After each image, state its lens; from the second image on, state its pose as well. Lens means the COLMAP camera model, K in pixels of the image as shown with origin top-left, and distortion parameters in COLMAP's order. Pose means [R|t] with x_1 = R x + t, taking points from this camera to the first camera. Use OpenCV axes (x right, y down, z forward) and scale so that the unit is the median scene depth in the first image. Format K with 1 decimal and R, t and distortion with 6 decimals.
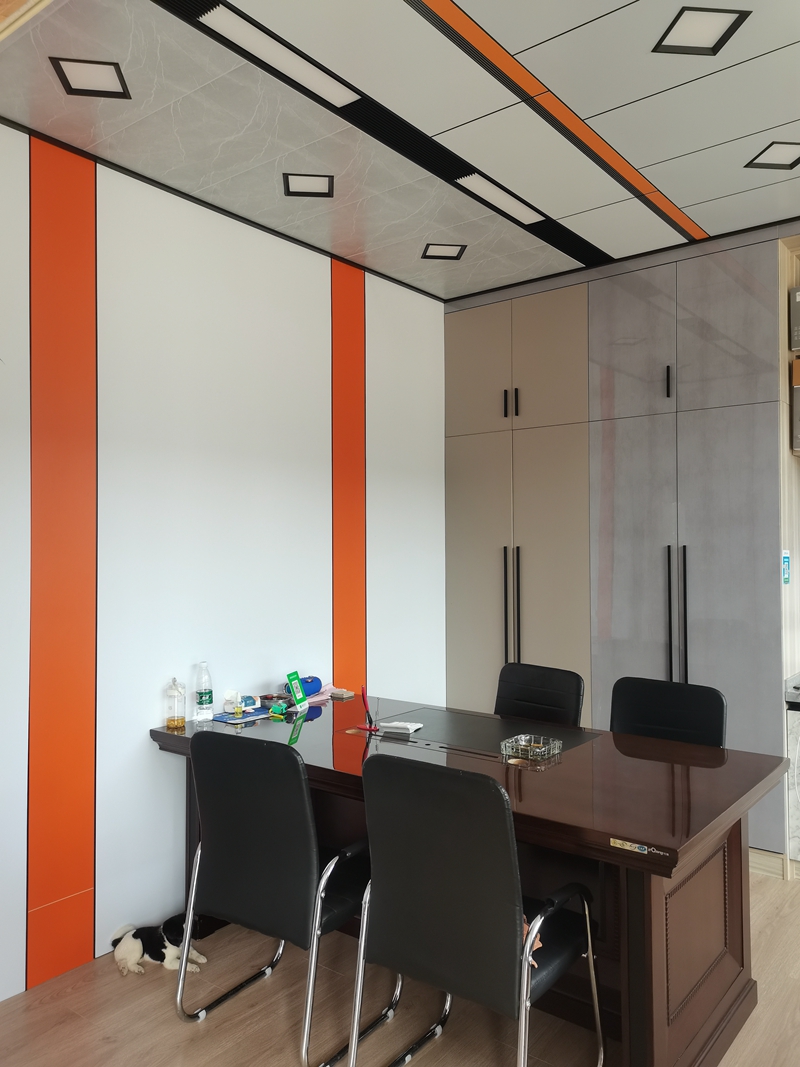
lens RADIAL K [[802.1, 0, 395.3], [0, 802.1, 533.2], [0, 0, 1]] dist [-0.001714, -0.020384]
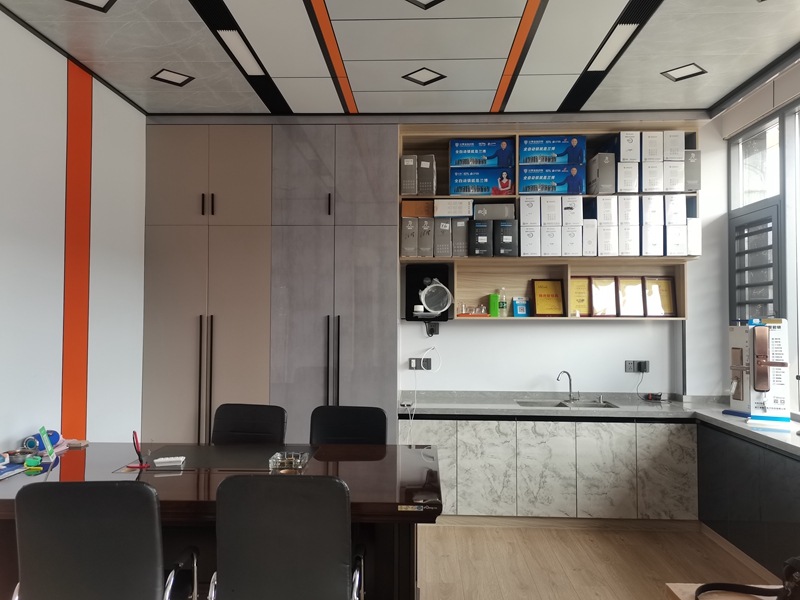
lens RADIAL K [[601.4, 0, 398.9], [0, 601.4, 303.1], [0, 0, 1]] dist [-0.001714, -0.020384]
pose [[0.788149, 0.022300, 0.615080, -0.235799], [-0.018979, 0.999749, -0.011927, 0.003248], [-0.615192, -0.002274, 0.788374, 0.048704]]
